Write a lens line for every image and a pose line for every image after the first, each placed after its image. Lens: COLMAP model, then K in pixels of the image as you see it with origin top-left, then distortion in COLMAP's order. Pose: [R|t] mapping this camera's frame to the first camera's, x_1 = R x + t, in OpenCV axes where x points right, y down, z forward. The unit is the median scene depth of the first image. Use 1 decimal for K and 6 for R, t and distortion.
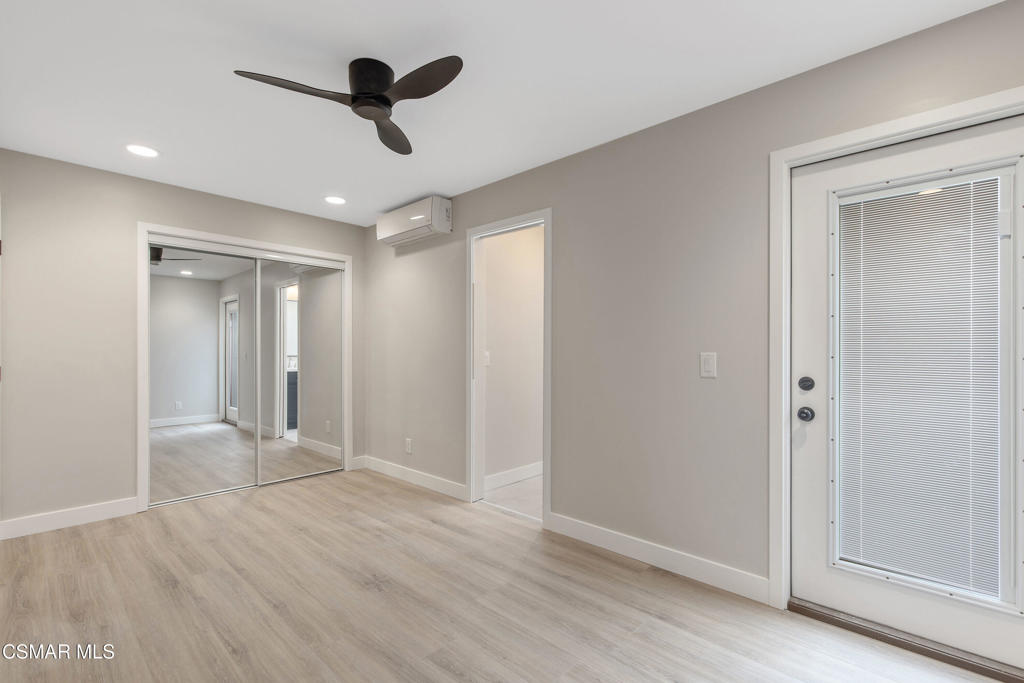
lens RADIAL K [[478.4, 0, 518.5], [0, 478.4, 344.0], [0, 0, 1]] dist [0.002846, 0.000324]
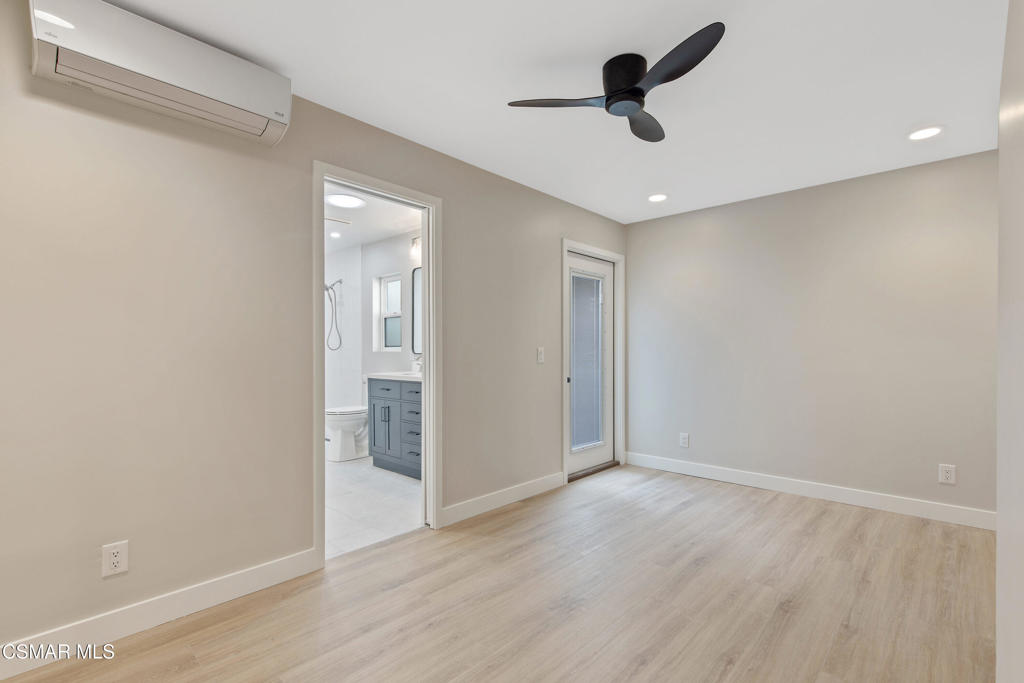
lens RADIAL K [[478.4, 0, 509.5], [0, 478.4, 350.8], [0, 0, 1]] dist [0.002846, 0.000324]
pose [[-0.019031, -0.001747, 0.999817, -1.030456], [-0.015020, 0.999886, 0.001461, 0.024365], [-0.999706, -0.014990, -0.019055, 0.987808]]
